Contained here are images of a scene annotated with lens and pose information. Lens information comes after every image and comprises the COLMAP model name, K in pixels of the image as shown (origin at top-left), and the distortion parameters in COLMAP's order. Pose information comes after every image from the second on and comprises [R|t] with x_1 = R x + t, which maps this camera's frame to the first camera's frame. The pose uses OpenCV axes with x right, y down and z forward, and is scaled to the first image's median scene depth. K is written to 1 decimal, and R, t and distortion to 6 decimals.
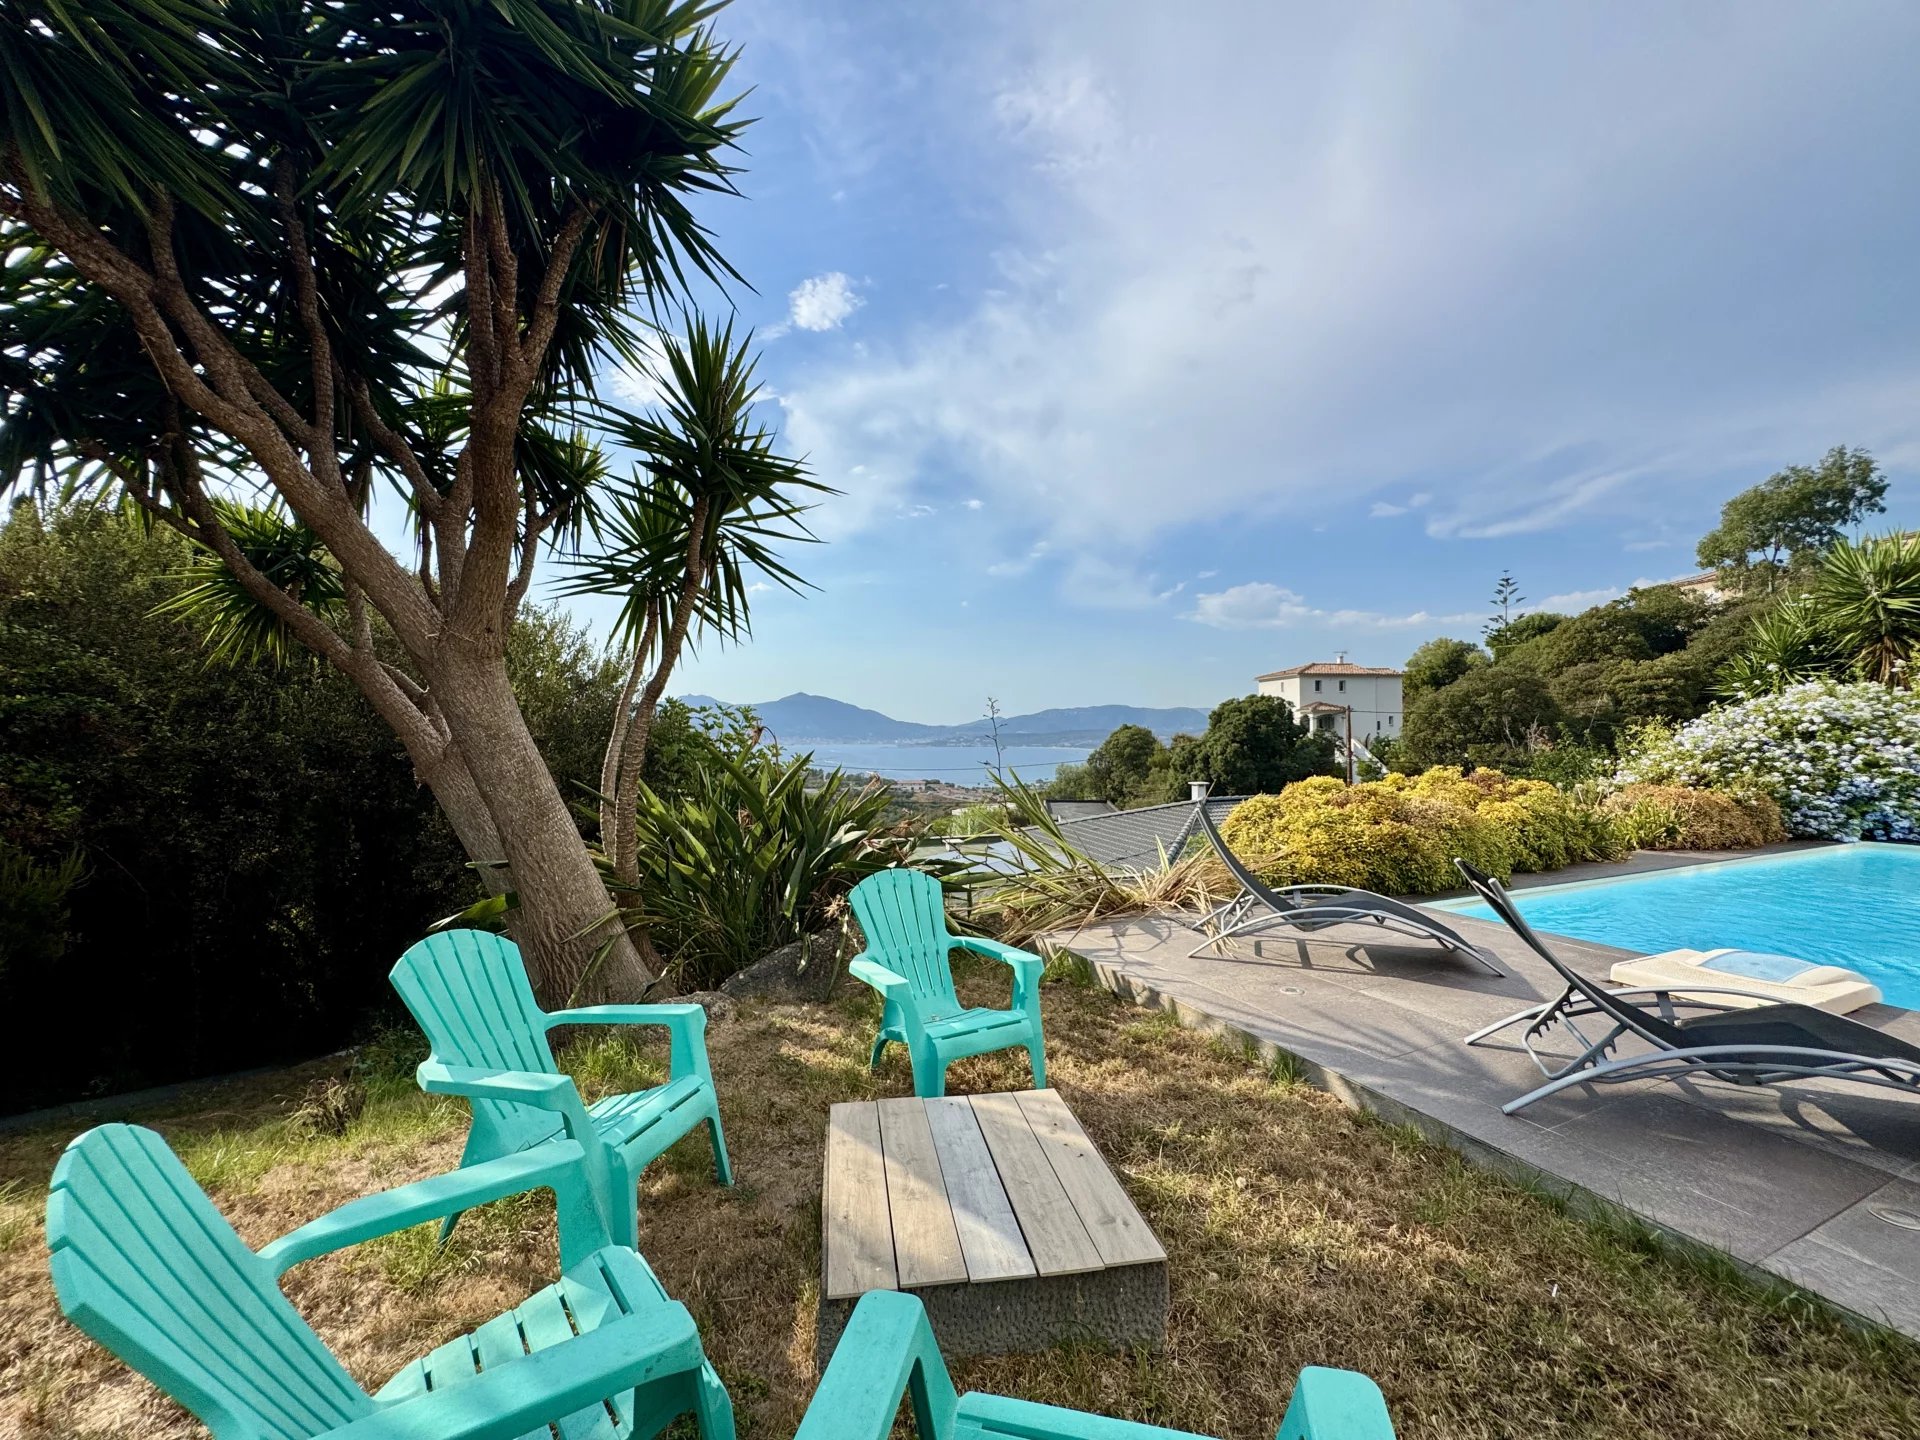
lens RADIAL K [[770.6, 0, 962.7], [0, 770.6, 723.0], [0, 0, 1]] dist [0.000177, 0.000289]
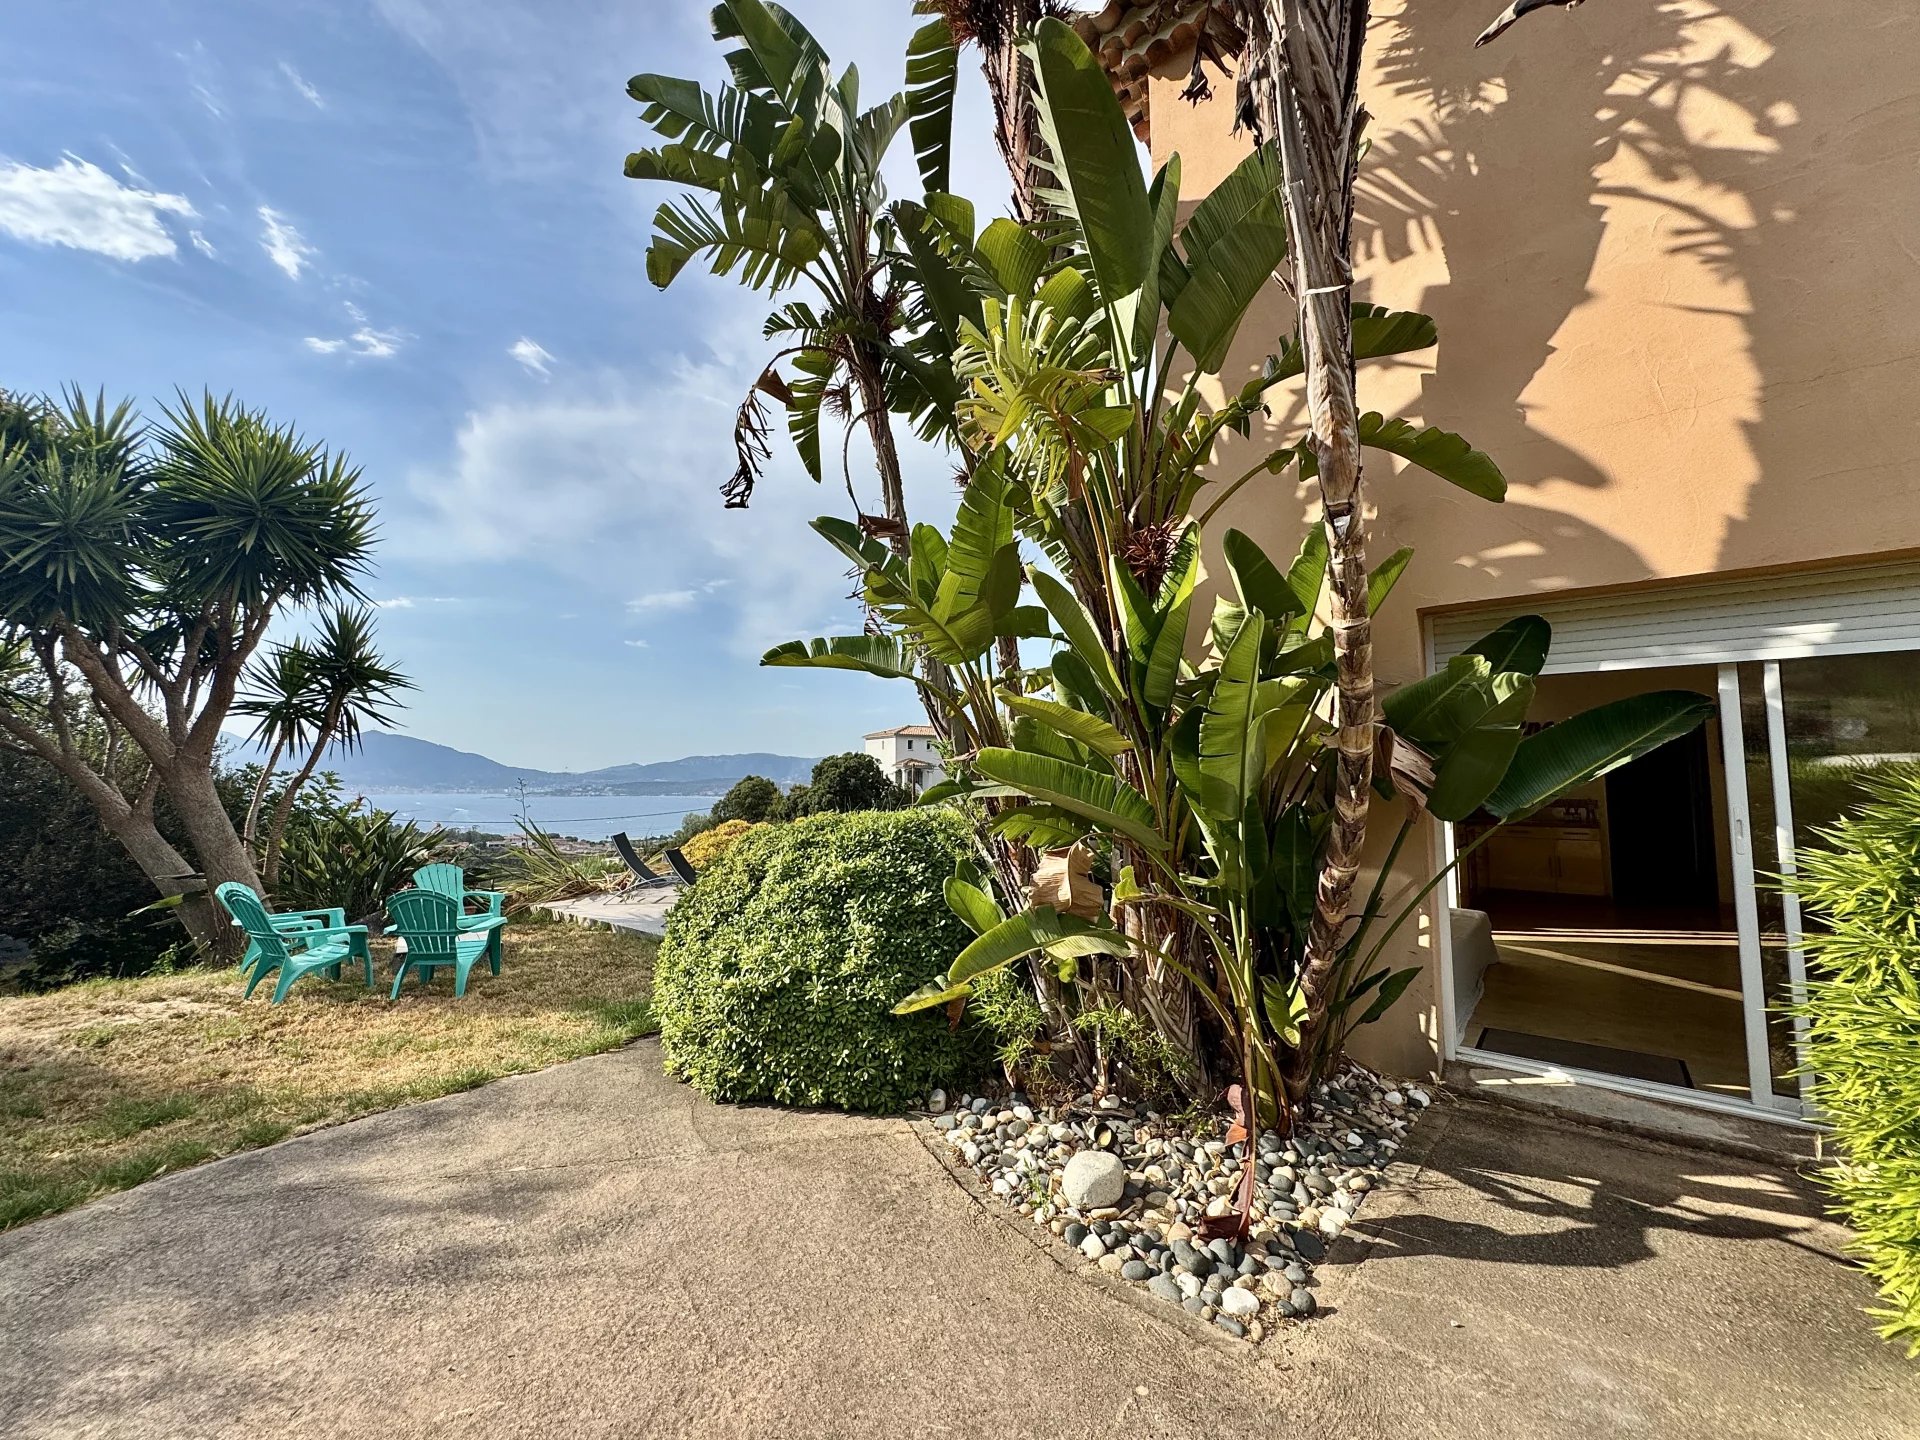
lens RADIAL K [[770.6, 0, 956.8], [0, 770.6, 723.8], [0, 0, 1]] dist [0.000177, 0.000289]
pose [[0.904839, 0.035379, 0.424282, 0.194124], [-0.009264, 0.997942, -0.063458, -0.054781], [-0.425654, 0.053488, 0.903304, -1.055816]]
